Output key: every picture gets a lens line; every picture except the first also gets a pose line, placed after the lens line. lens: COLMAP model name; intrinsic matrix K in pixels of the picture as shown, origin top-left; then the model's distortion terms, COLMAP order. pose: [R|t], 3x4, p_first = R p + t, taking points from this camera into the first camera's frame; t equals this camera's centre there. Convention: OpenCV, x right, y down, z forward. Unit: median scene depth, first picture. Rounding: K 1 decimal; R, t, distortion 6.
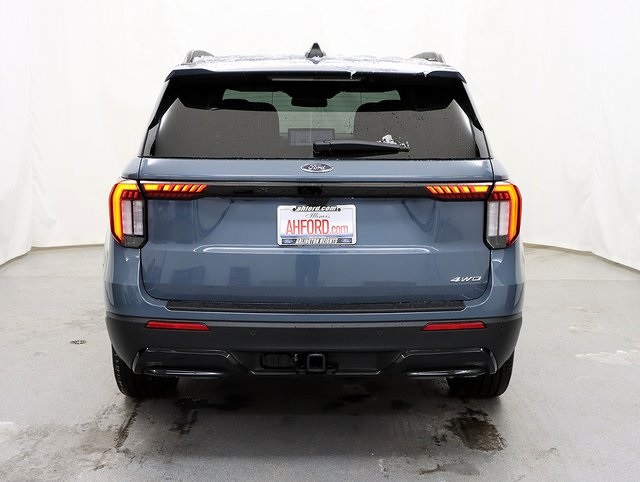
lens RADIAL K [[793.2, 0, 320.0], [0, 793.2, 241.0], [0, 0, 1]] dist [-0.045745, 0.004106]
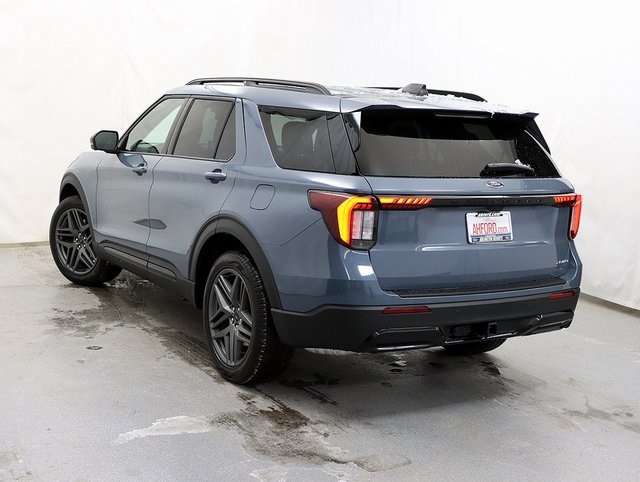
lens RADIAL K [[793.2, 0, 320.0], [0, 793.2, 241.0], [0, 0, 1]] dist [-0.045745, 0.004106]
pose [[0.896278, -0.039182, 0.441757, -0.852850], [0.039789, 0.999177, 0.007896, -0.018122], [-0.441703, 0.010500, 0.897100, -0.074623]]
